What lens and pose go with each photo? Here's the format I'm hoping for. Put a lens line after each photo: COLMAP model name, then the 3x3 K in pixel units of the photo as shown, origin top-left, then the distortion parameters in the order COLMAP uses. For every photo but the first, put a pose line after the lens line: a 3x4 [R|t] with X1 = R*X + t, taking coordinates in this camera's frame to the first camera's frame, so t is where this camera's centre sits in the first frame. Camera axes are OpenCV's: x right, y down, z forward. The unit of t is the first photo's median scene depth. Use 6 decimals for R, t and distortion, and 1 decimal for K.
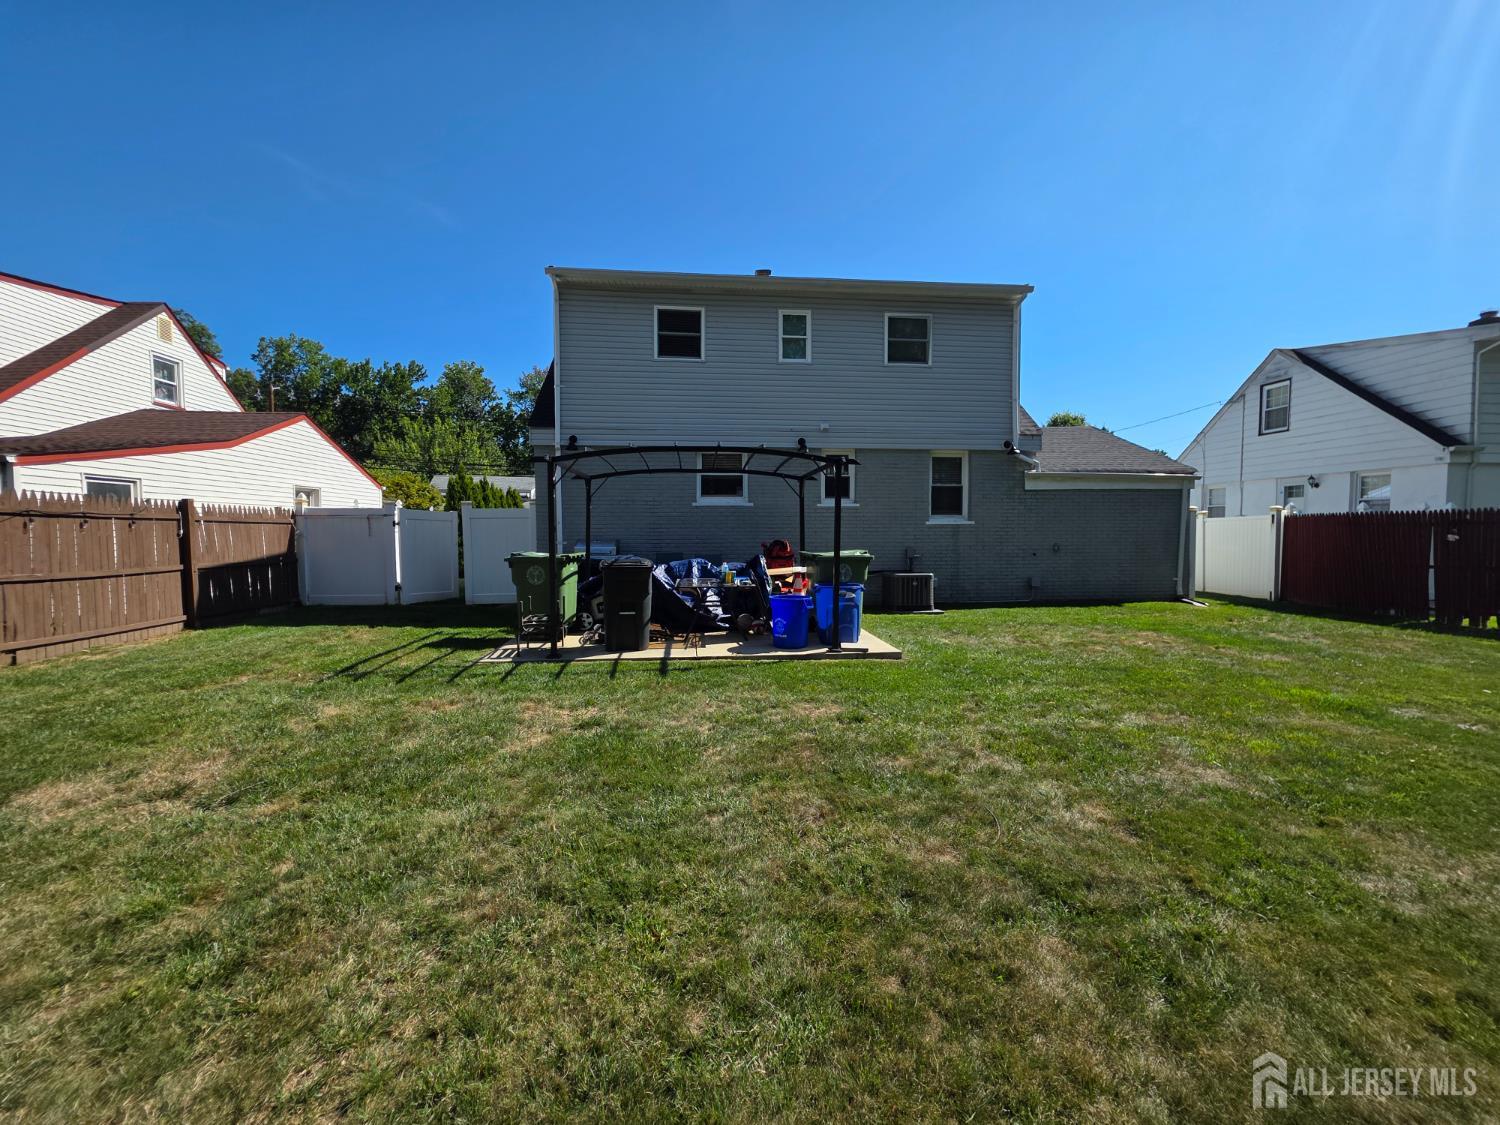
lens RADIAL K [[603.9, 0, 755.5], [0, 603.9, 557.8], [0, 0, 1]] dist [0.002093, 0.000369]
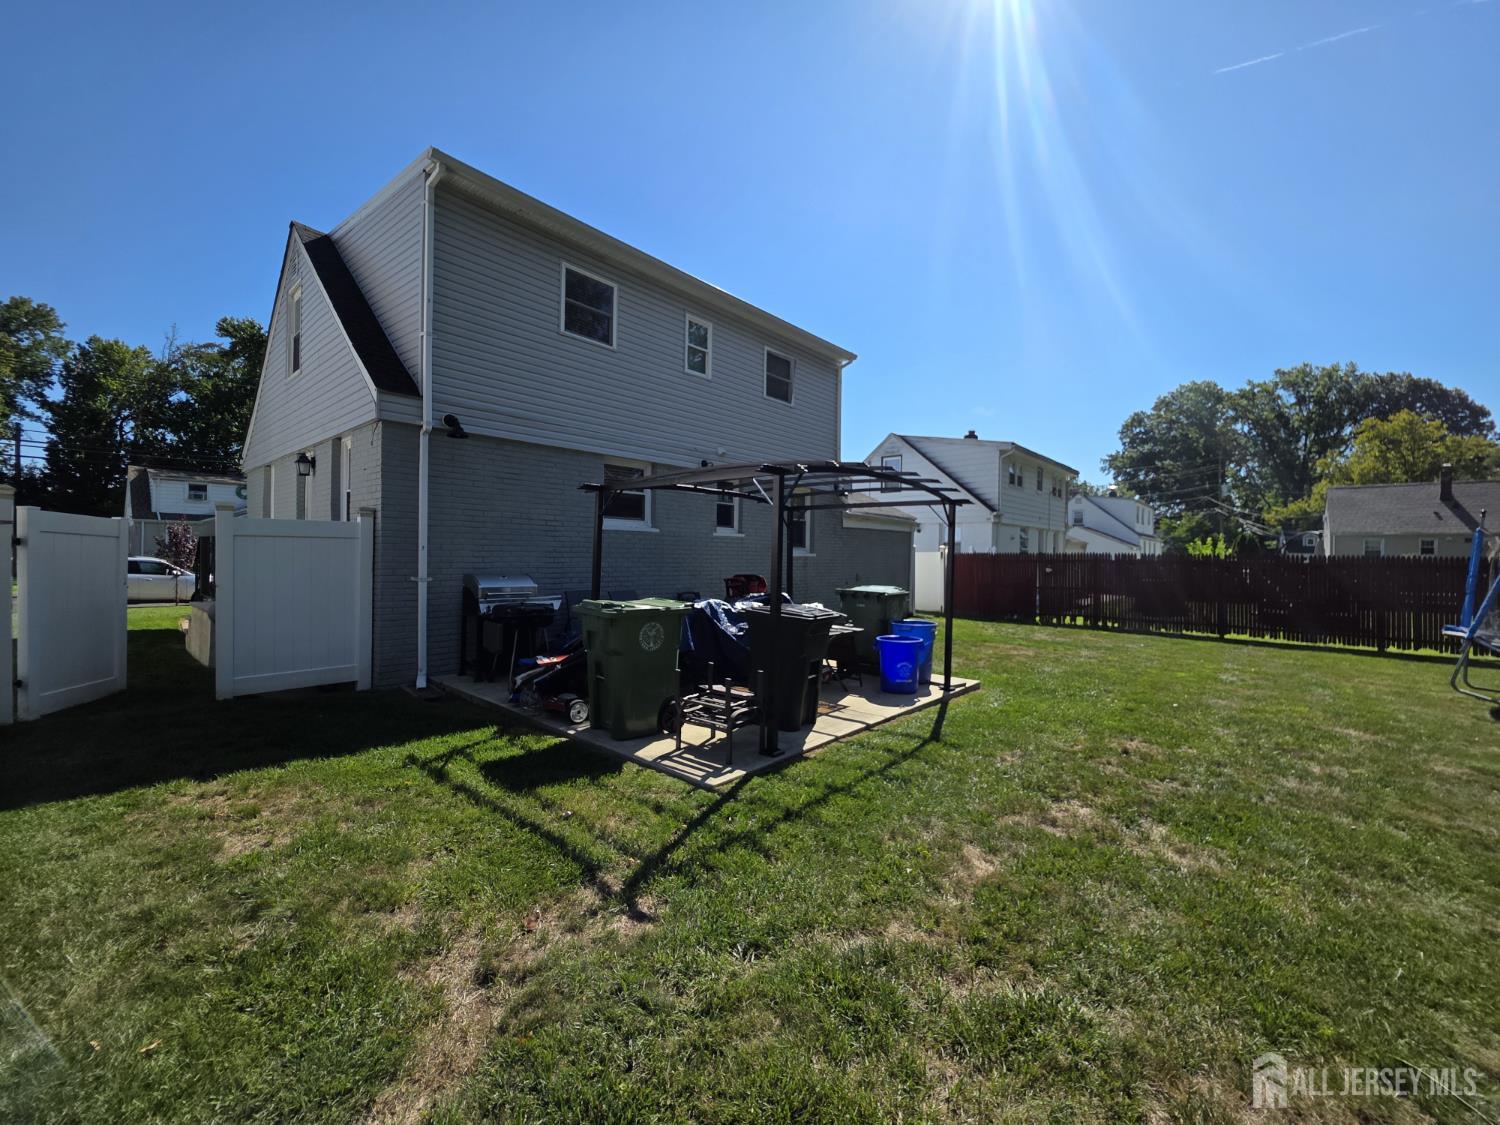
lens RADIAL K [[603.9, 0, 756.9], [0, 603.9, 562.7], [0, 0, 1]] dist [0.002093, 0.000369]
pose [[0.727486, 0.005132, 0.686103, -0.489686], [0.011122, 0.999752, -0.019271, -0.025461], [-0.686032, 0.021650, 0.727249, 0.287716]]
